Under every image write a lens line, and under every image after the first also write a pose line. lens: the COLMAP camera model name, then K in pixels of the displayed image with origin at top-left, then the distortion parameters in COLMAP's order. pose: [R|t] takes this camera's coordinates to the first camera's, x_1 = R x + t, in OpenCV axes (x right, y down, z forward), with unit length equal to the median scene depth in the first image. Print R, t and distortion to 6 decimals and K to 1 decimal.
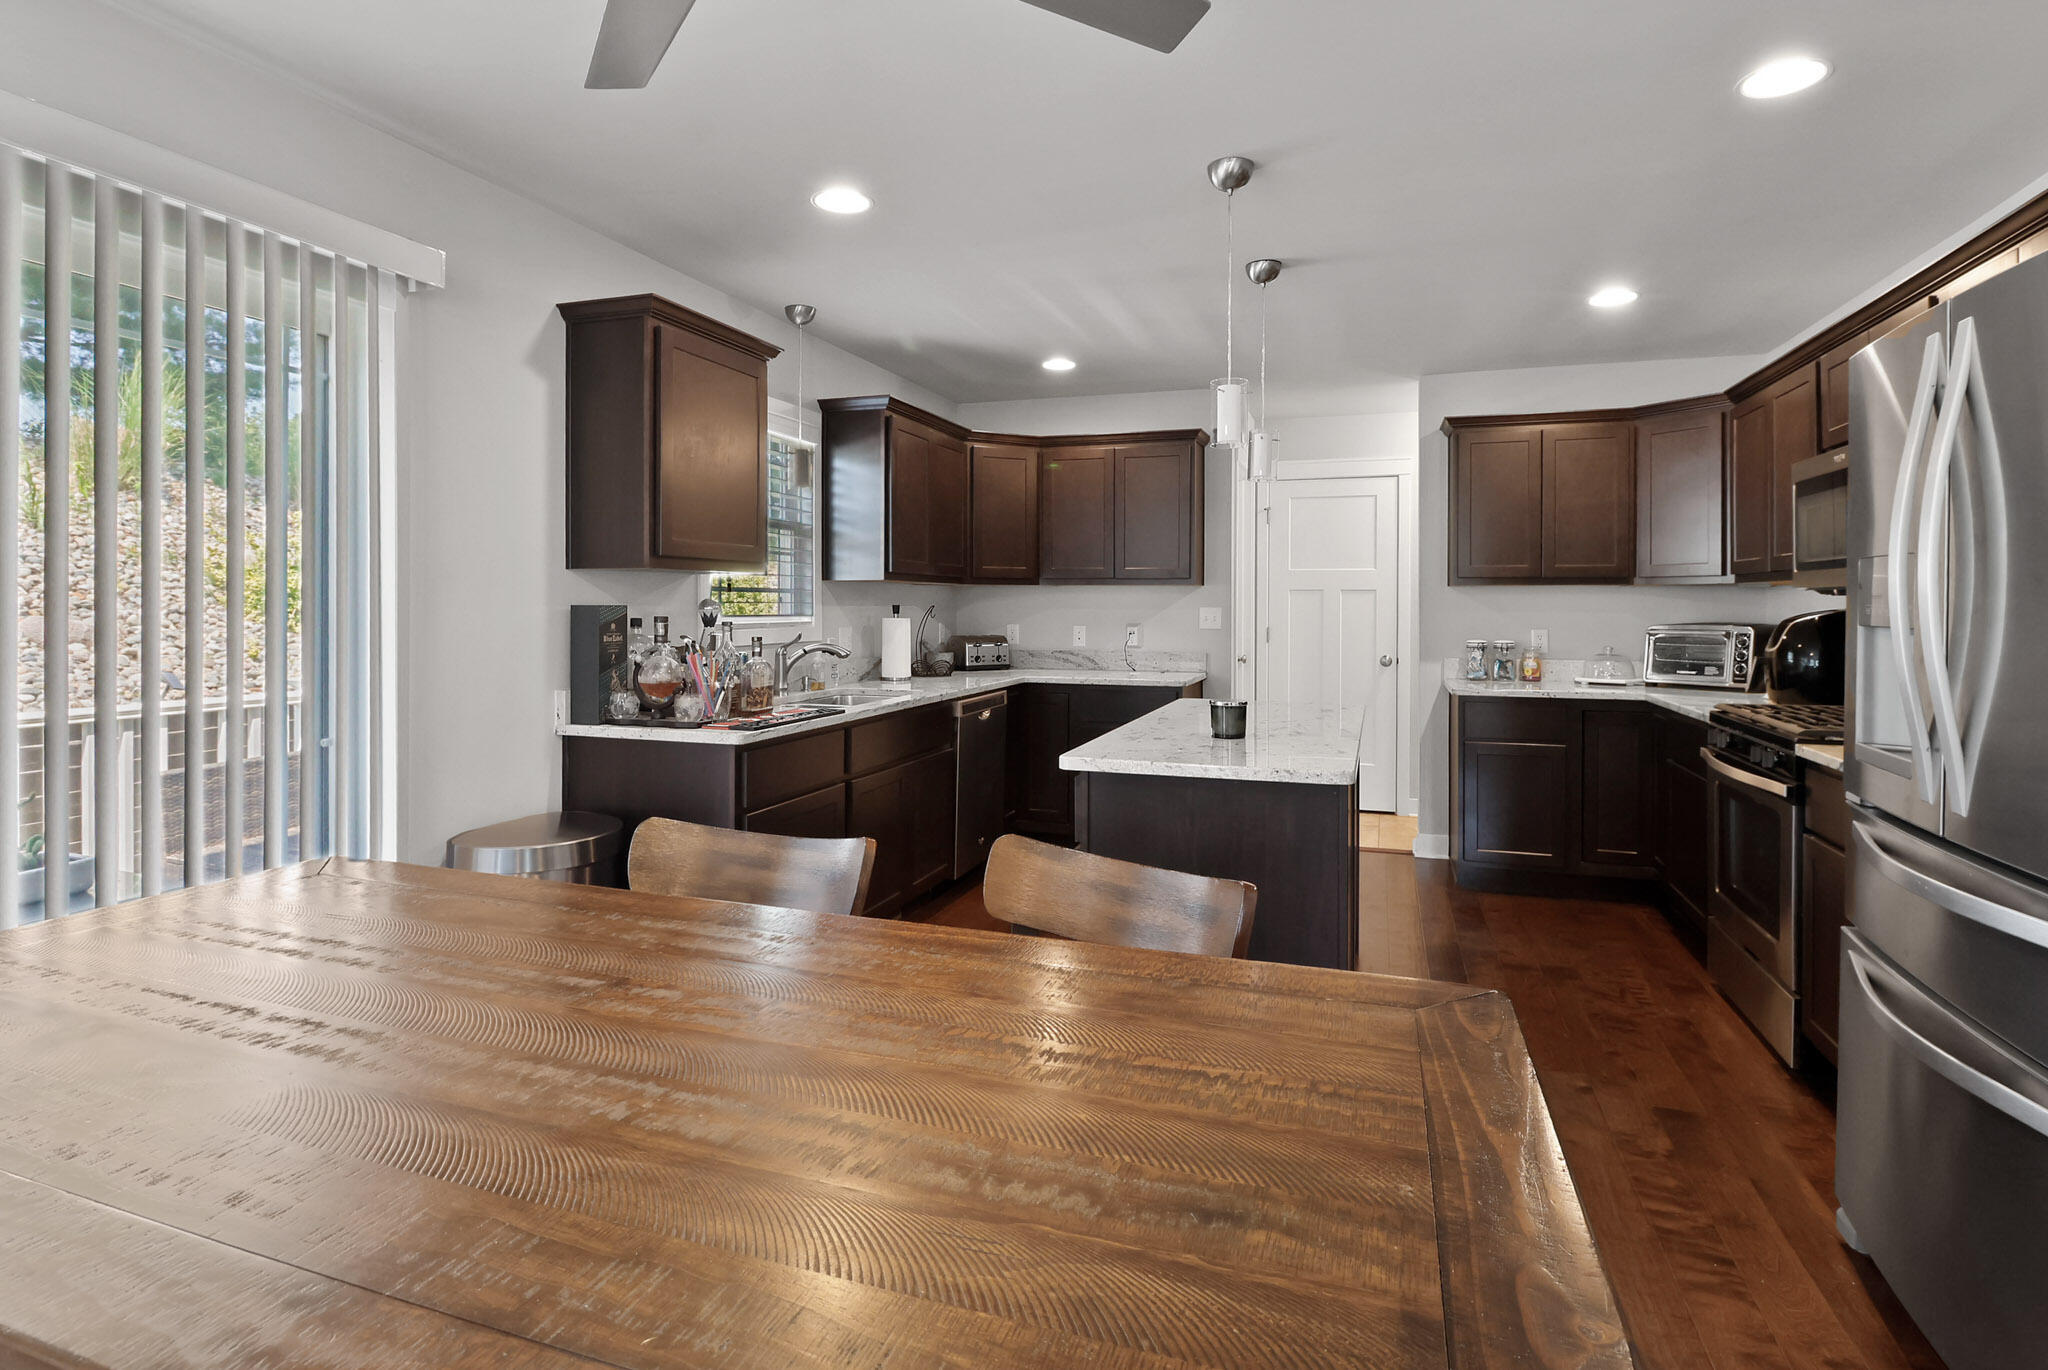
lens RADIAL K [[1036.6, 0, 1035.6], [0, 1036.6, 607.7], [0, 0, 1]] dist [-0.000181, -0.000018]
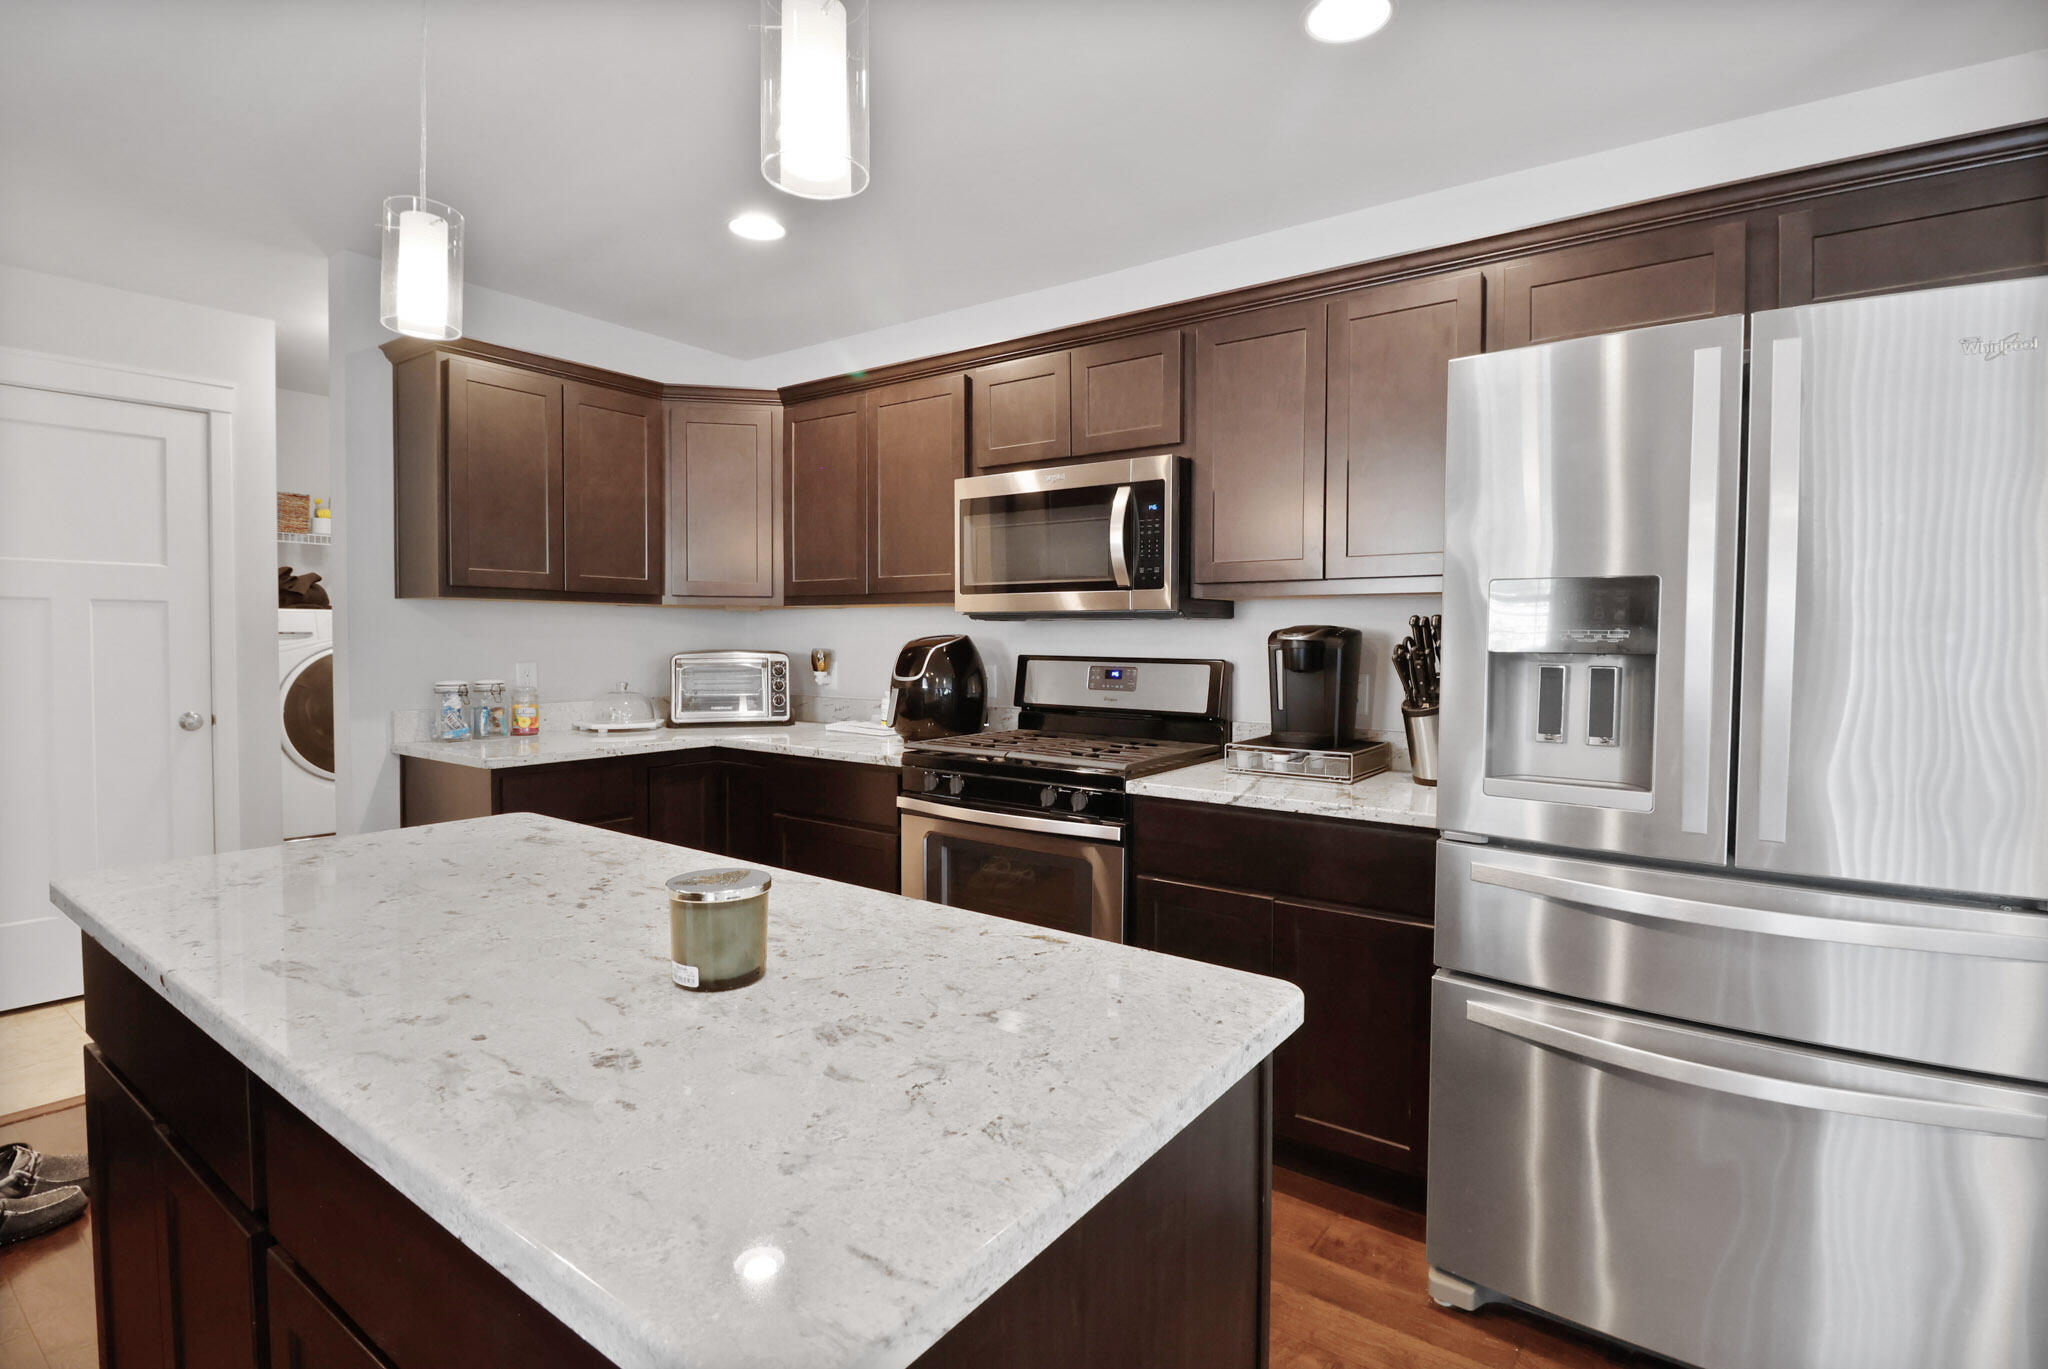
lens RADIAL K [[963.5, 0, 1048.3], [0, 963.5, 662.0], [0, 0, 1]] dist [0.001024, -0.012842]
pose [[0.289505, -0.024824, 0.956855, -0.056844], [-0.001727, 0.999648, 0.026457, 0.002052], [-0.957175, -0.009312, 0.289360, 0.464509]]
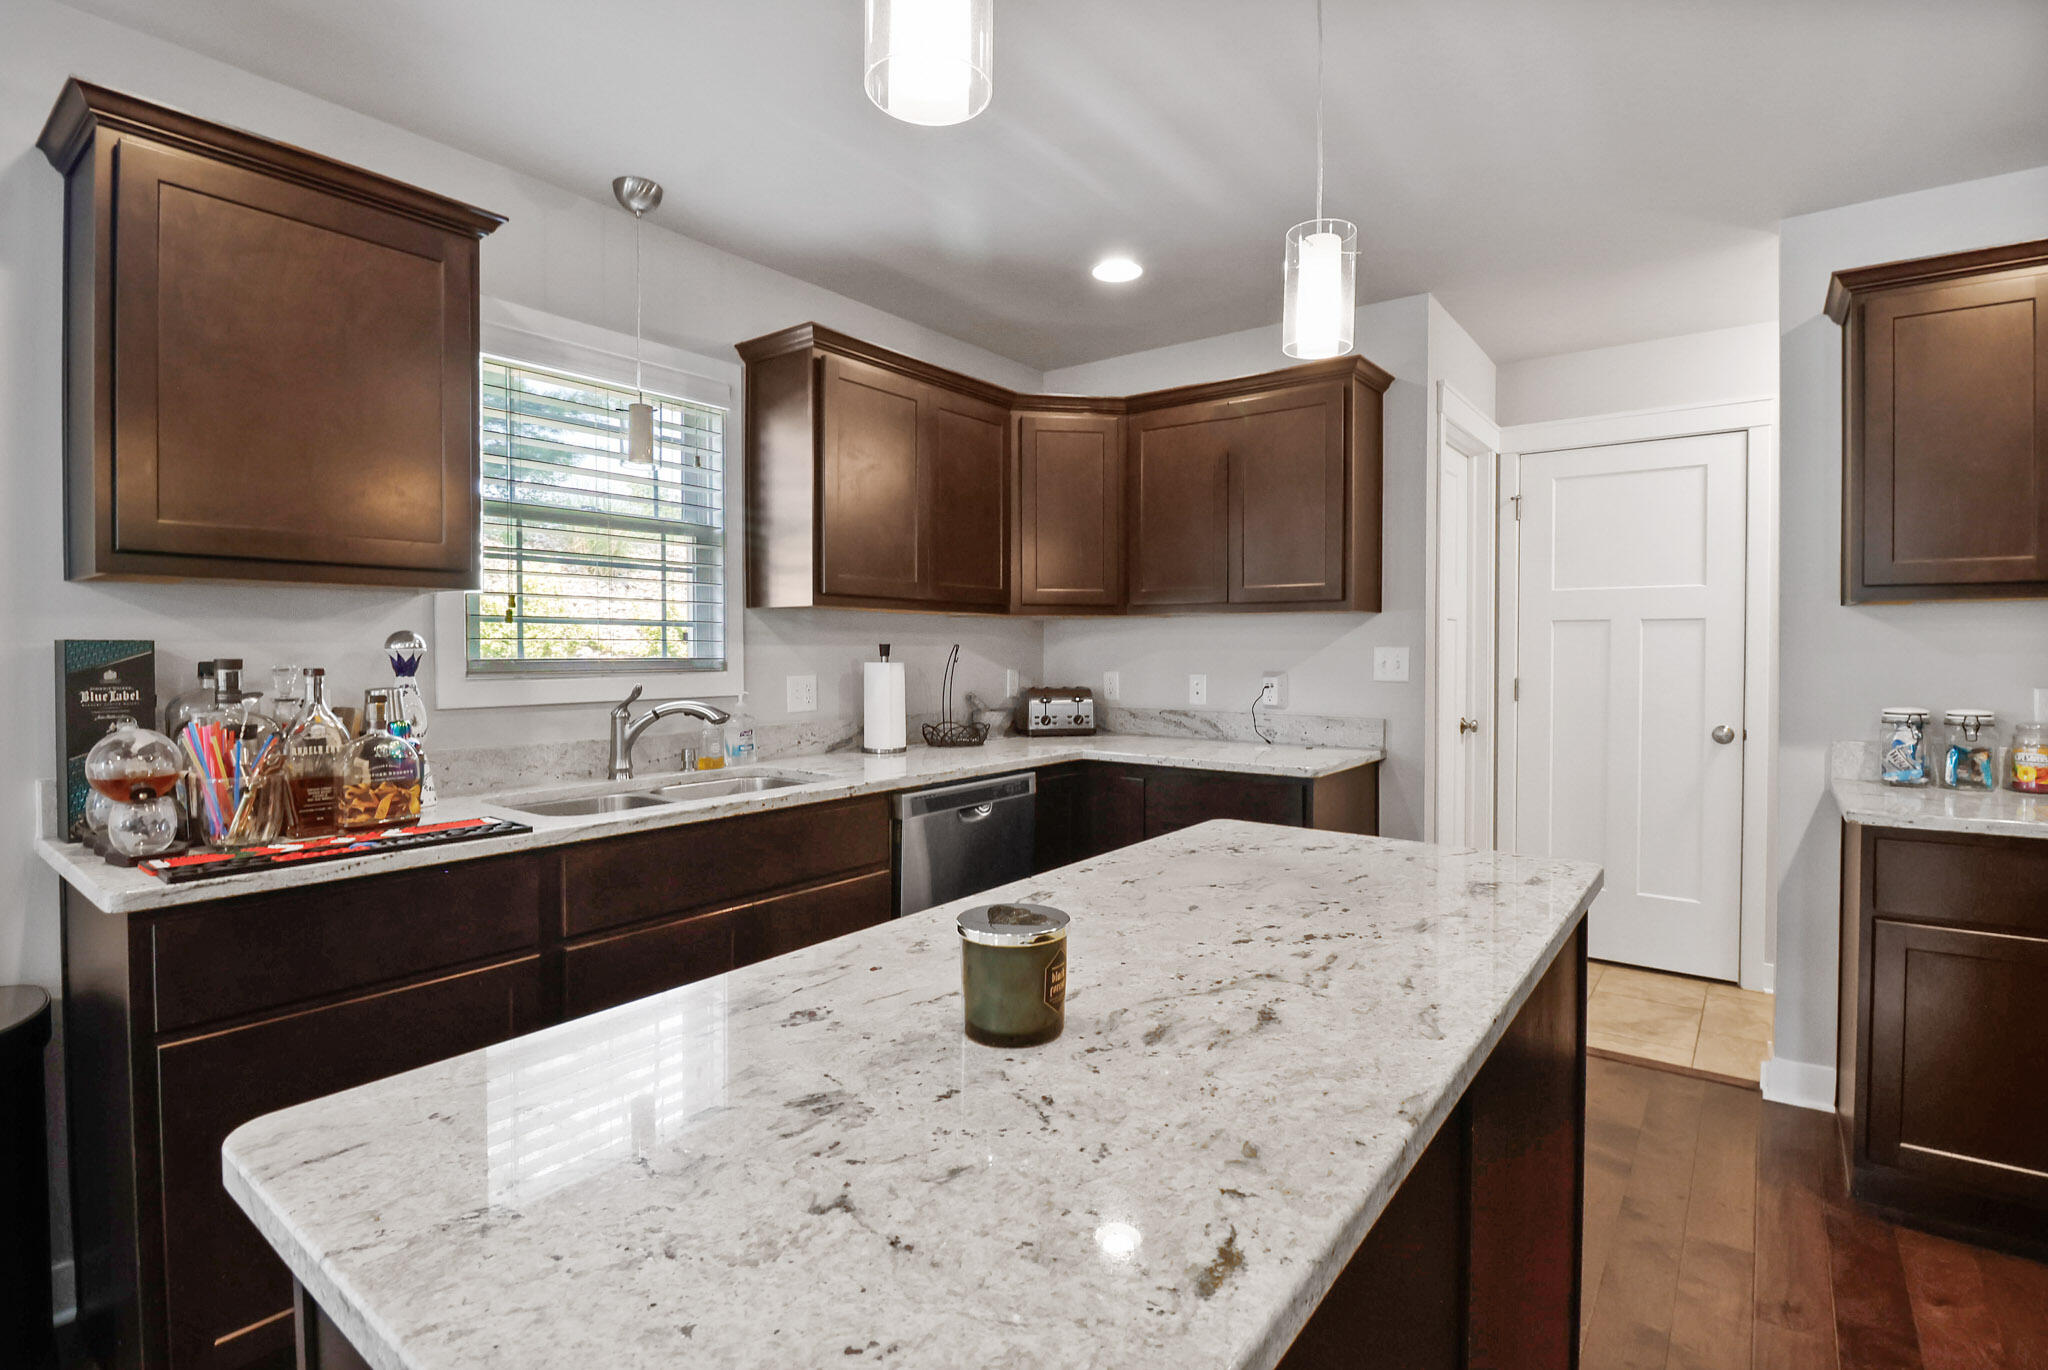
lens RADIAL K [[963.5, 0, 1048.3], [0, 963.5, 662.5], [0, 0, 1]] dist [0.001024, -0.012842]
pose [[0.949431, 0.002407, -0.313967, 0.172475], [0.000826, 0.999948, 0.010163, 0.003307], [0.313975, -0.009908, 0.949379, 0.420869]]
